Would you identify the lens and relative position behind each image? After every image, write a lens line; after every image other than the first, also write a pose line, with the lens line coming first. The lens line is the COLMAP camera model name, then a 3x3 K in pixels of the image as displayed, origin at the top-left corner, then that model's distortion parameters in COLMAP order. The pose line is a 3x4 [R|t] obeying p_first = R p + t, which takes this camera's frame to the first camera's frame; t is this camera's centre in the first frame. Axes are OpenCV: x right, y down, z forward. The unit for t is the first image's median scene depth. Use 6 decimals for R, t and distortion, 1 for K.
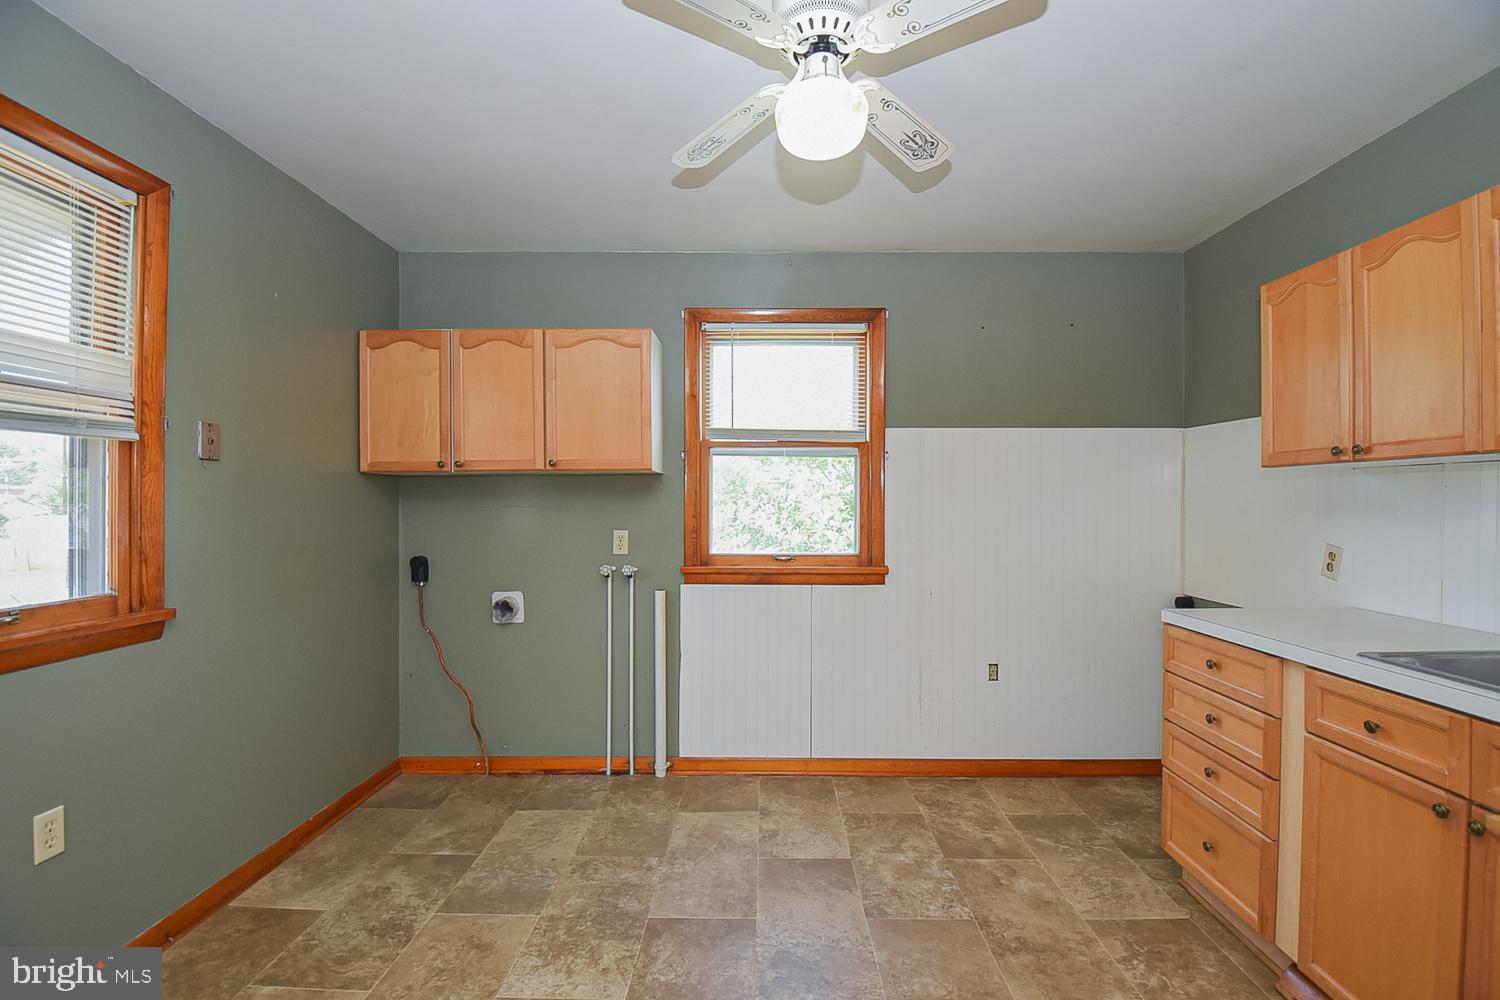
lens RADIAL K [[677.6, 0, 753.8], [0, 677.6, 489.1], [0, 0, 1]] dist [-0.020614, -0.002977]
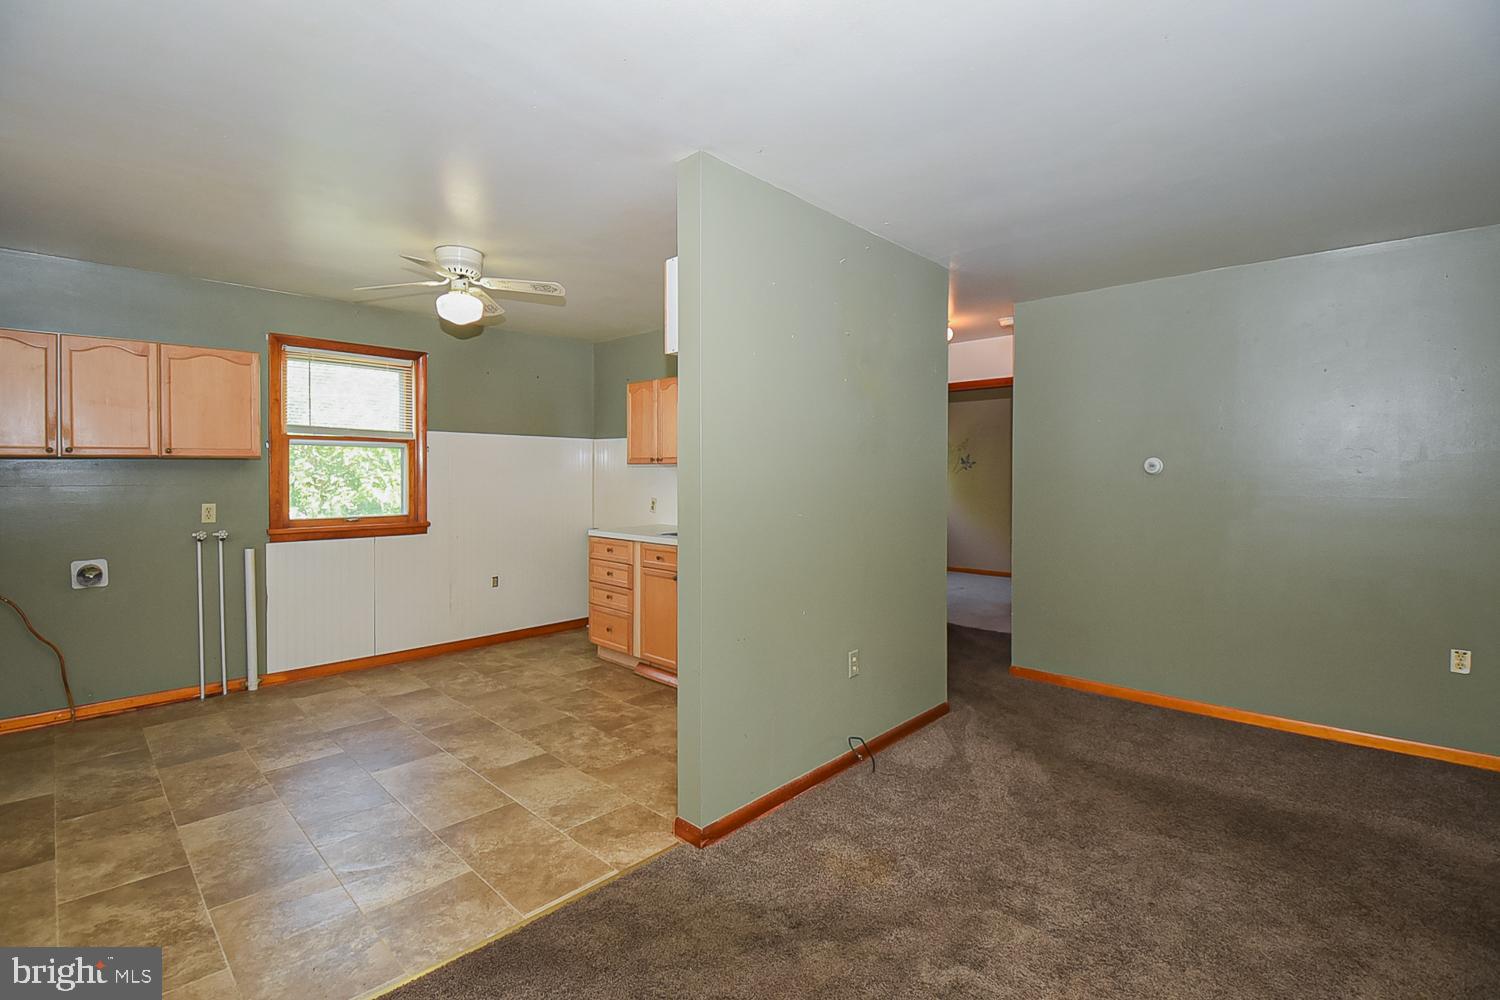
lens RADIAL K [[677.6, 0, 755.4], [0, 677.6, 491.2], [0, 0, 1]] dist [-0.020614, -0.002977]
pose [[0.674666, -0.017030, 0.737927, -0.500670], [-0.011258, 0.999380, 0.033357, -0.016696], [-0.738038, -0.030812, 0.674056, -0.677667]]
